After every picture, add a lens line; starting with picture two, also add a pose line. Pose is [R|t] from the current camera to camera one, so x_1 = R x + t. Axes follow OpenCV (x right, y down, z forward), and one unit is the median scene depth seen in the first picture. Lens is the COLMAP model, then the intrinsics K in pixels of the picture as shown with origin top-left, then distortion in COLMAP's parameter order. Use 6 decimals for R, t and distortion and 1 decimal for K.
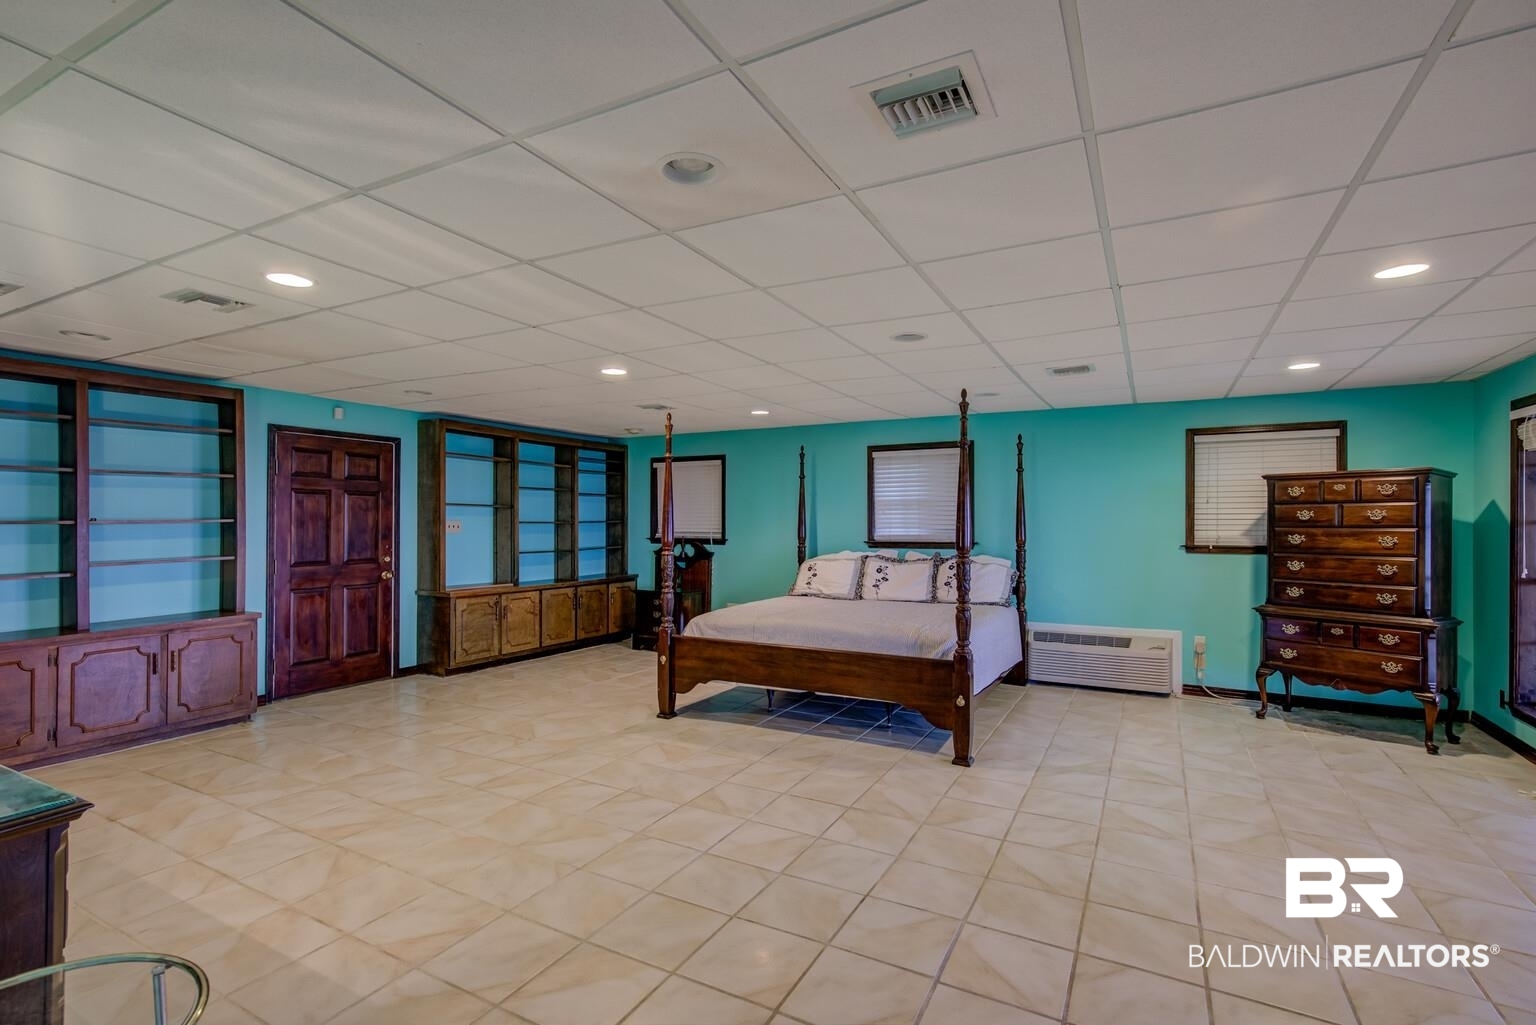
lens RADIAL K [[696.6, 0, 780.0], [0, 696.6, 518.7], [0, 0, 1]] dist [0.001875, 0.003938]
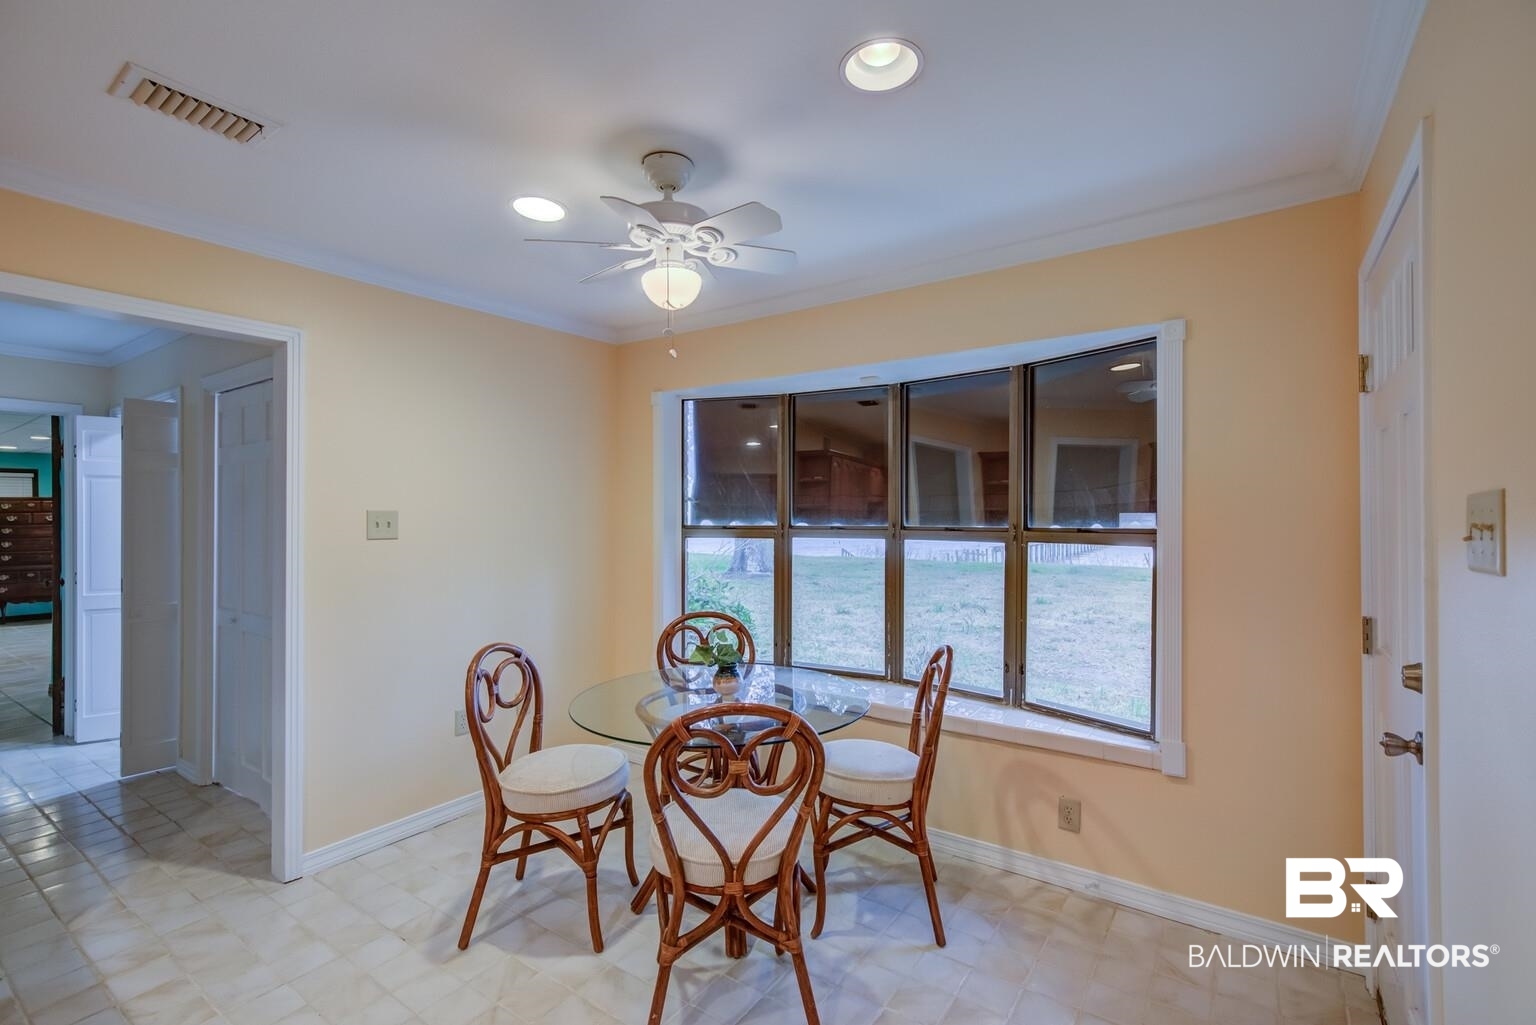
lens RADIAL K [[696.6, 0, 768.8], [0, 696.6, 523.7], [0, 0, 1]] dist [0.001875, 0.003938]
pose [[0.120241, -0.007850, 0.992714, -0.877235], [0.007783, 0.999945, 0.006964, 0.010947], [-0.992714, 0.006889, 0.120295, -1.245287]]
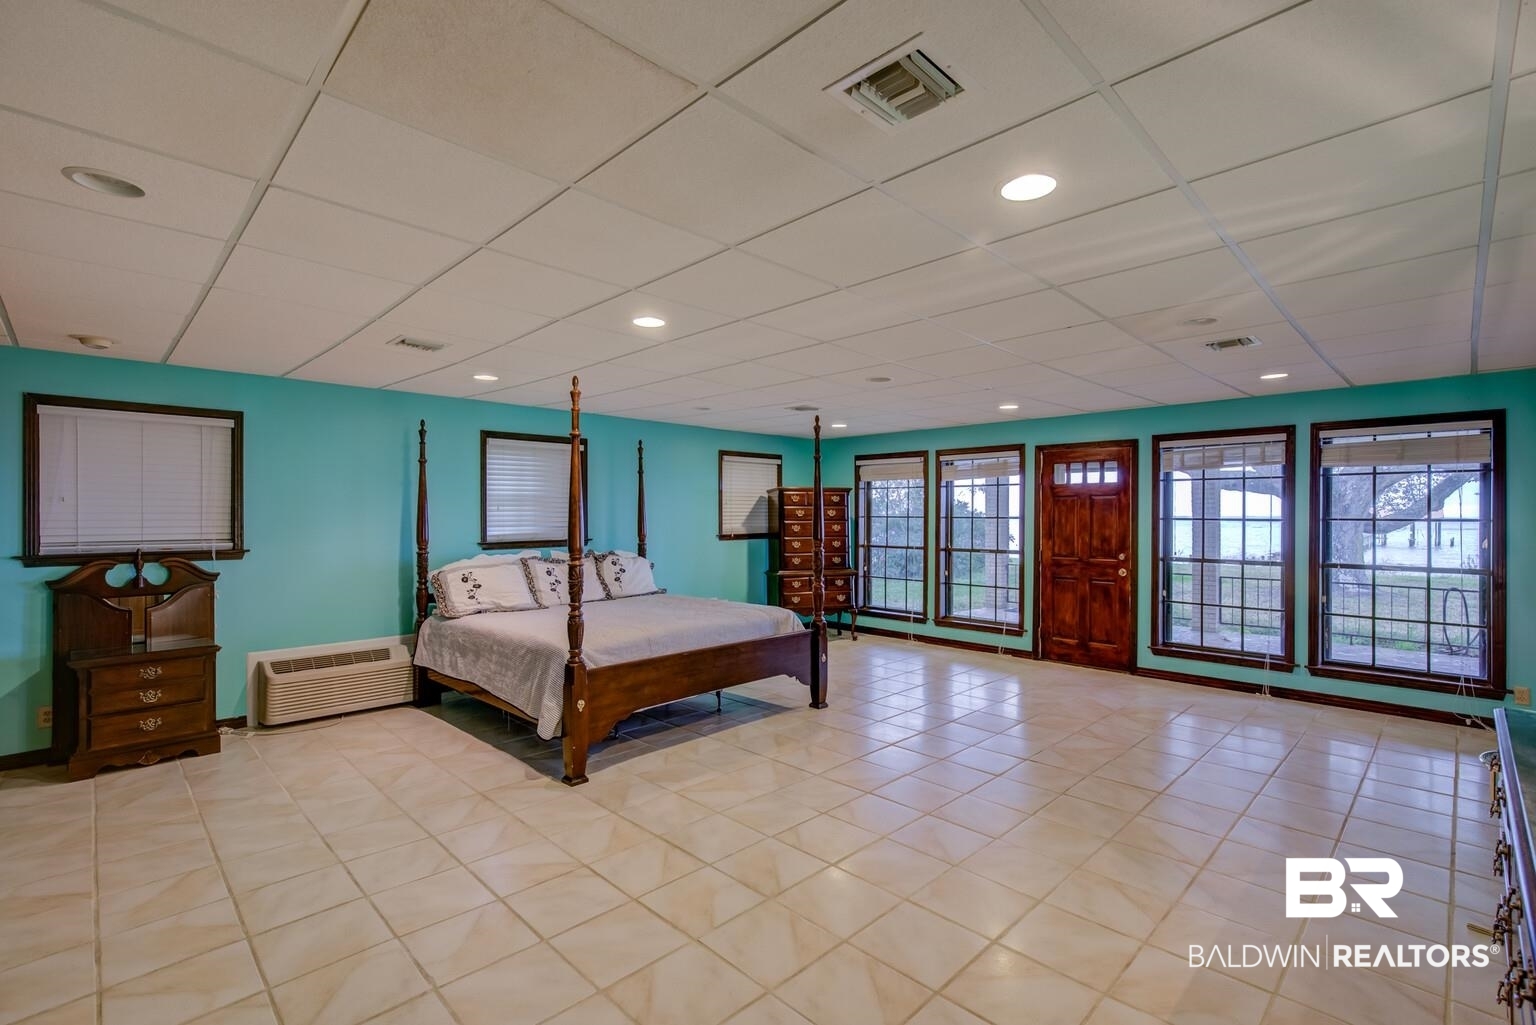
lens RADIAL K [[696.6, 0, 773.8], [0, 696.6, 517.4], [0, 0, 1]] dist [0.001875, 0.003938]
pose [[0.296720, -0.004542, 0.954954, -0.753448], [-0.000387, 0.999988, 0.004876, -0.003357], [-0.954964, -0.001817, 0.296715, 0.532301]]
